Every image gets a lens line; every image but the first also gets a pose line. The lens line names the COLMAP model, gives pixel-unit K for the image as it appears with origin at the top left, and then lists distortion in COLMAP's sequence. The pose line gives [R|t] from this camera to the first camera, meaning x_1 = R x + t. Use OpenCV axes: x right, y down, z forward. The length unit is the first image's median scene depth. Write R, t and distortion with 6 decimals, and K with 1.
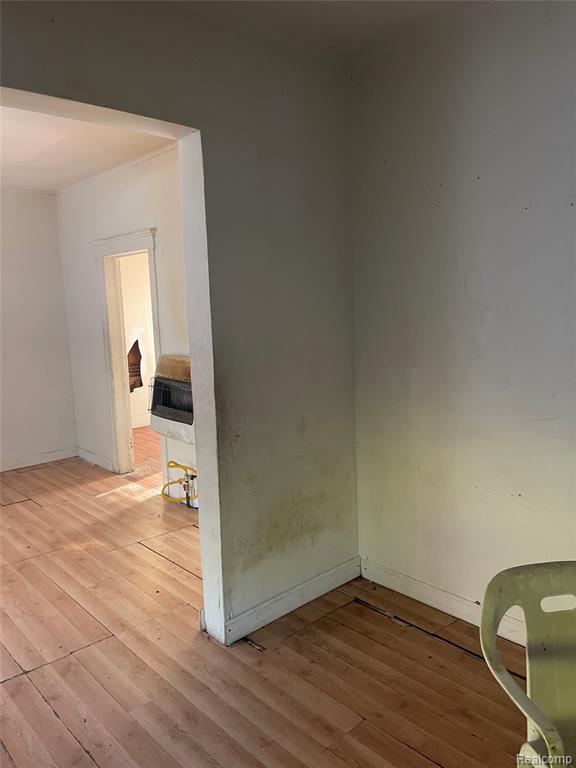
lens RADIAL K [[590.1, 0, 288.2], [0, 590.1, 384.6], [0, 0, 1]] dist [0.025123, -0.030007]
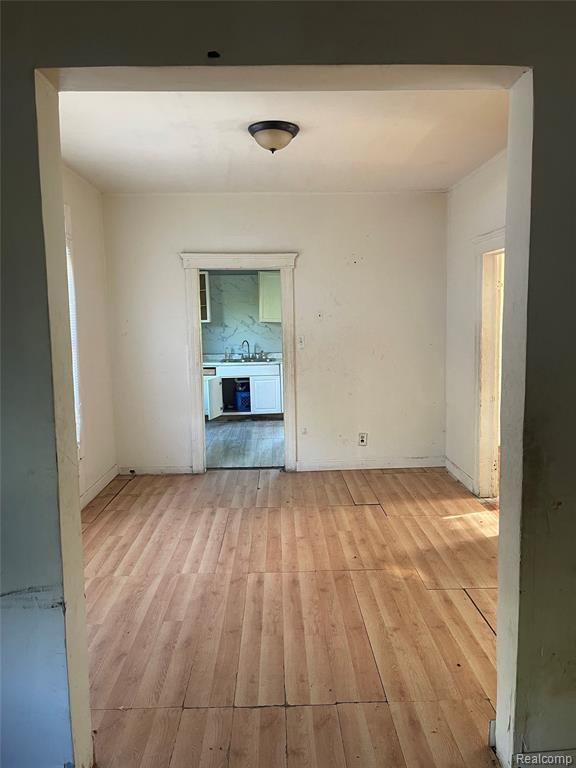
lens RADIAL K [[590.1, 0, 289.9], [0, 590.1, 379.6], [0, 0, 1]] dist [0.025123, -0.030007]
pose [[0.769806, 0.092385, -0.631557, 0.057383], [-0.098584, 0.994806, 0.025357, -0.026039], [0.630619, 0.042741, 0.774915, 0.151274]]
